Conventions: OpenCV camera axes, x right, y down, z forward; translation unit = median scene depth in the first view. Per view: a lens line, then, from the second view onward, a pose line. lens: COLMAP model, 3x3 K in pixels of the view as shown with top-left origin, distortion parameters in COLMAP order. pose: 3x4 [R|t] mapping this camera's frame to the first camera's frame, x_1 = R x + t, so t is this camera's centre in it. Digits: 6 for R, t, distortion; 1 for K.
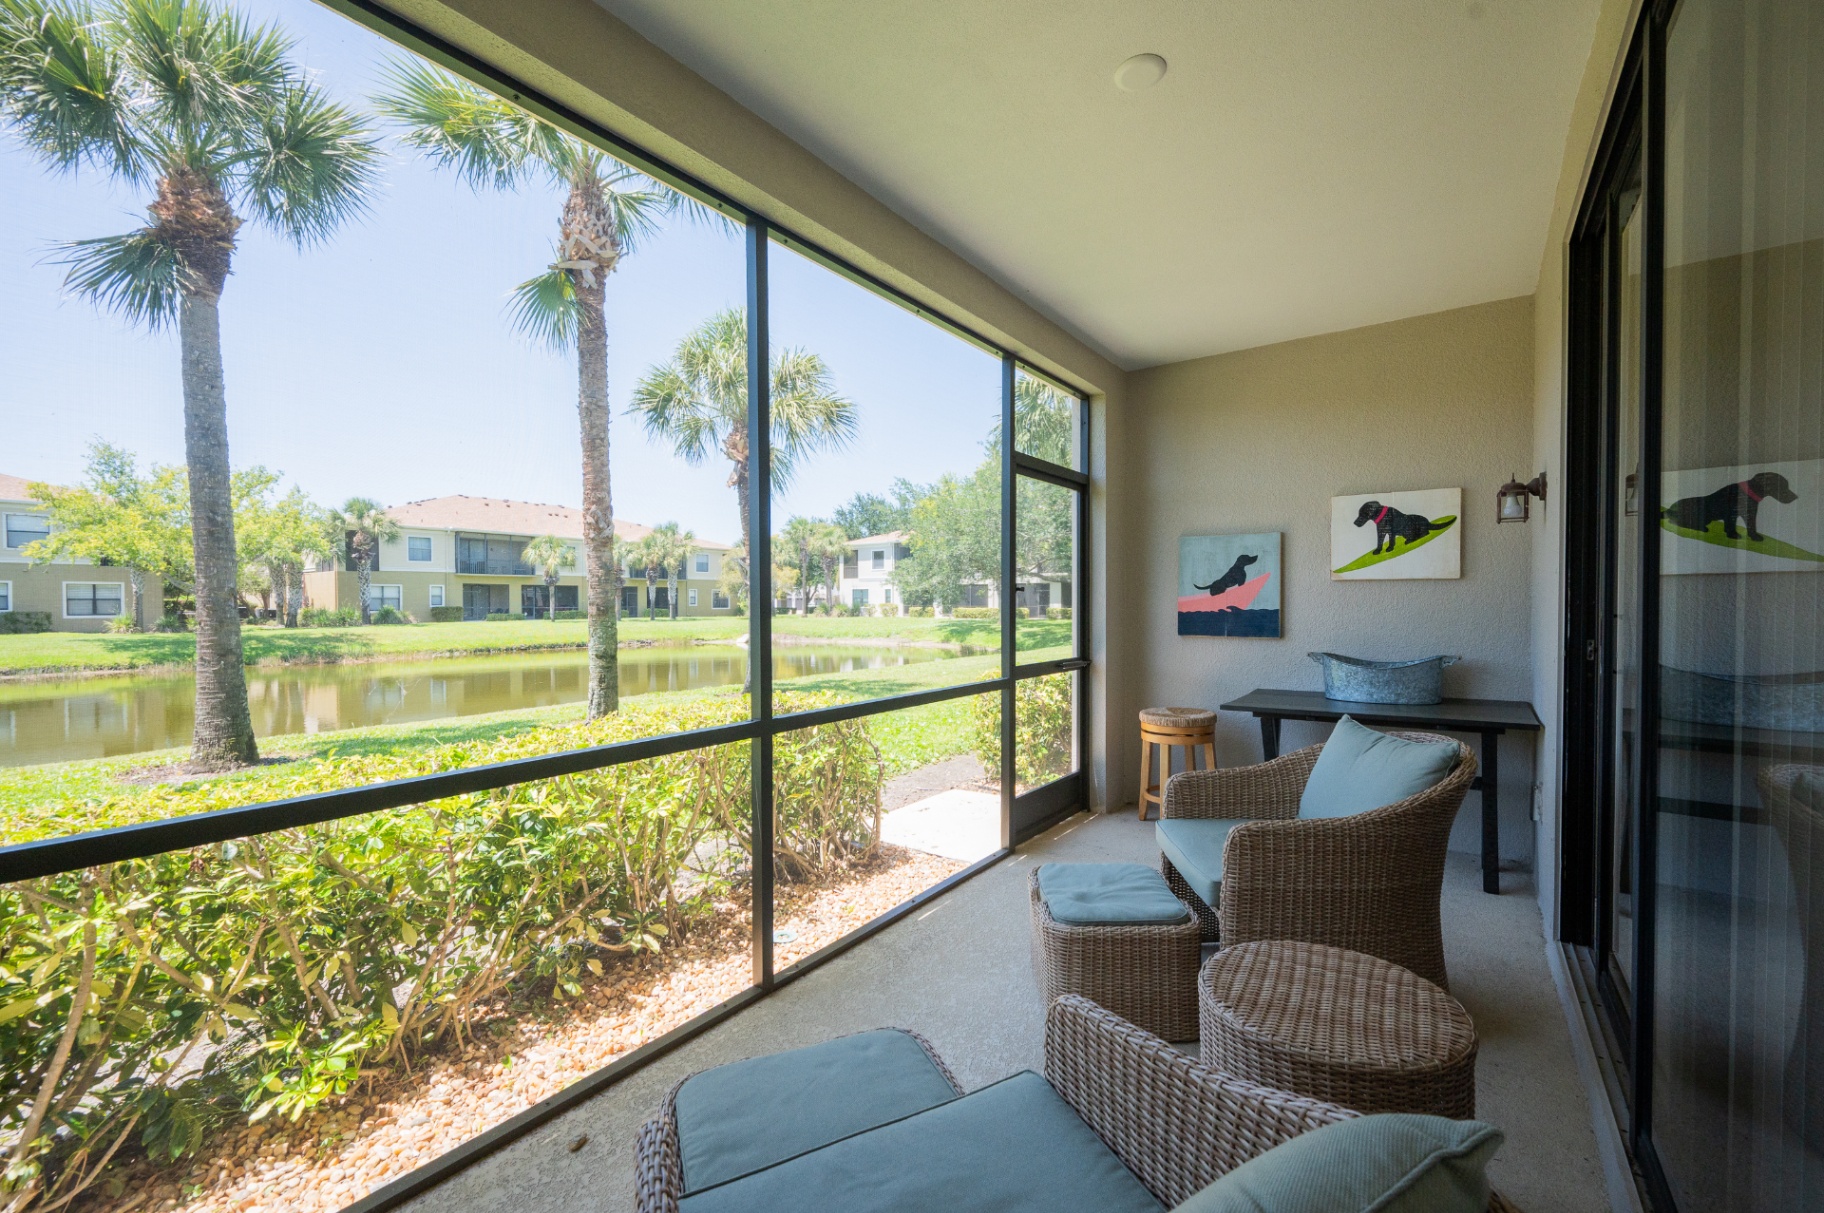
lens RADIAL K [[714.0, 0, 912.7], [0, 714.0, 615.0], [0, 0, 1]] dist [-0.001371, 0.000140]
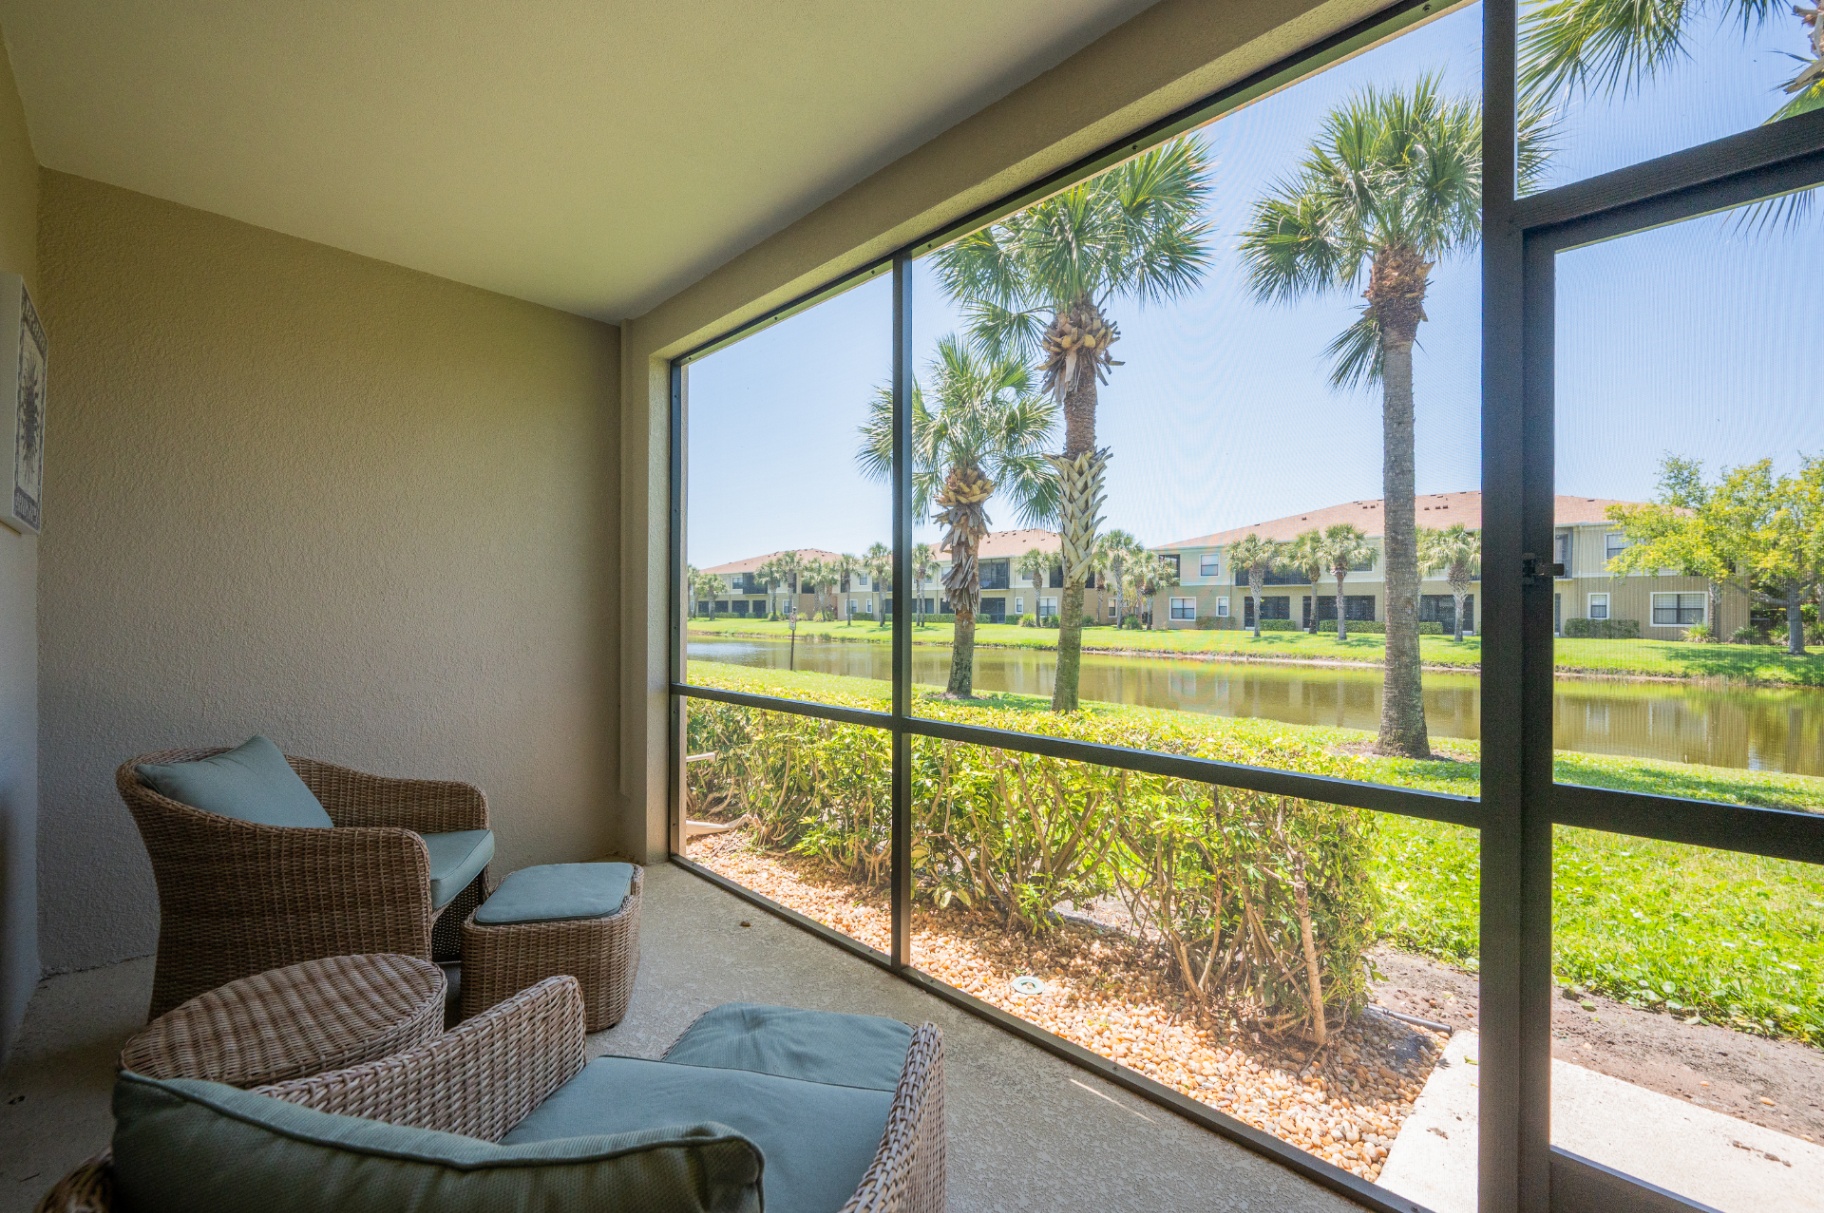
lens RADIAL K [[714.0, 0, 912.7], [0, 714.0, 615.0], [0, 0, 1]] dist [-0.001371, 0.000140]
pose [[-0.106376, 0.009360, -0.994282, 0.261589], [-0.022427, 0.999679, 0.011810, -0.006335], [0.994073, 0.023555, -0.106132, 0.345107]]
